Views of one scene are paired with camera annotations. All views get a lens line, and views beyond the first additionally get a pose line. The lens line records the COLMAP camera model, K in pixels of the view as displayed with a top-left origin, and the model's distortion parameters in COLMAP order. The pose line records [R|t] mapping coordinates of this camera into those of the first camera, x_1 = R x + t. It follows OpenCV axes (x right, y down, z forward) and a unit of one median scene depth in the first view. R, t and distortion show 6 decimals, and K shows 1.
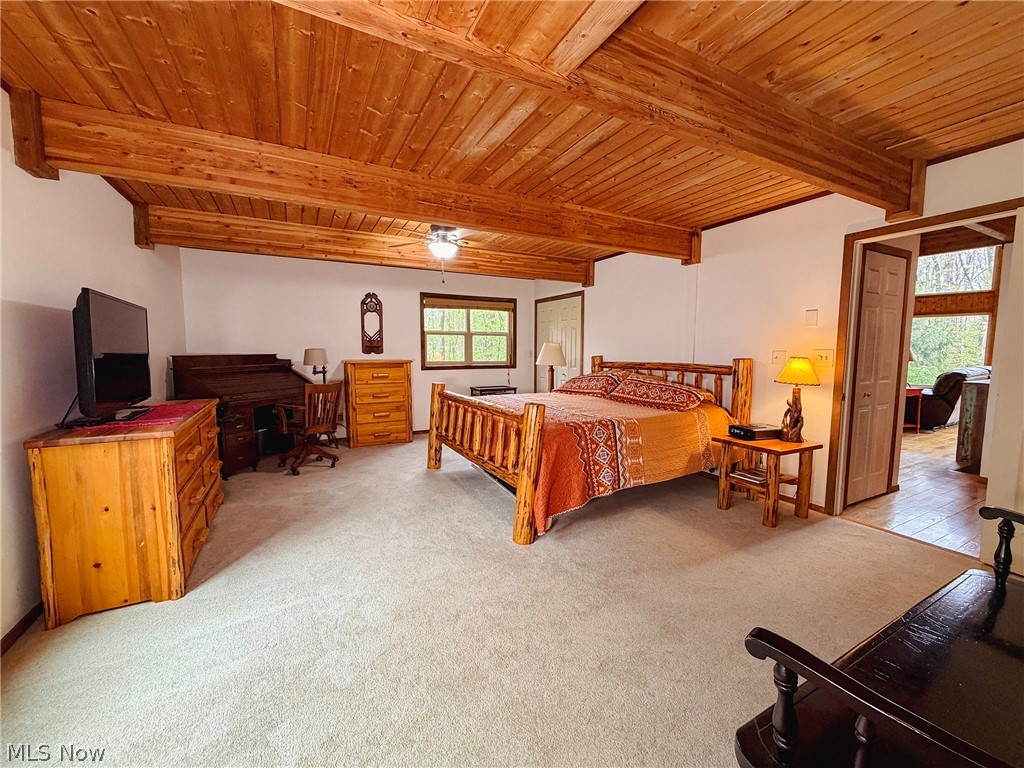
lens RADIAL K [[409.2, 0, 508.6], [0, 409.2, 384.9], [0, 0, 1]] dist [-0.002754, 0.000129]
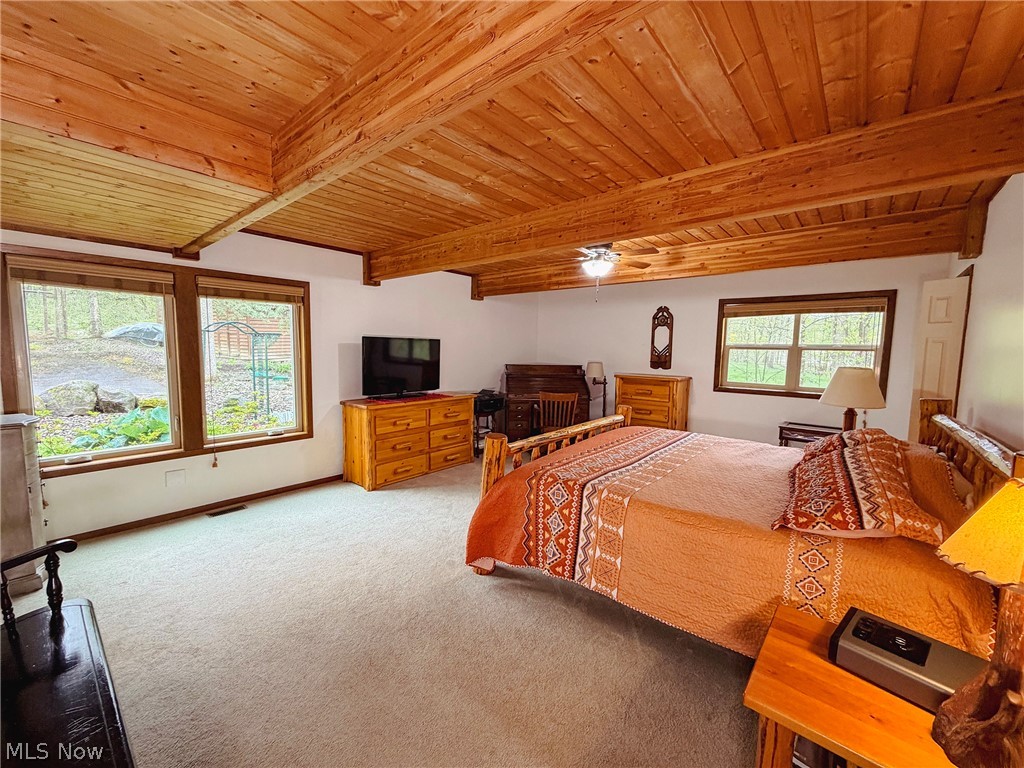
lens RADIAL K [[409.2, 0, 508.6], [0, 409.2, 384.9], [0, 0, 1]] dist [-0.002754, 0.000129]
pose [[0.371091, 0.091164, -0.924111, 0.445661], [-0.097573, 0.993488, 0.058826, -0.061907], [0.923456, 0.068339, 0.377569, 0.308601]]
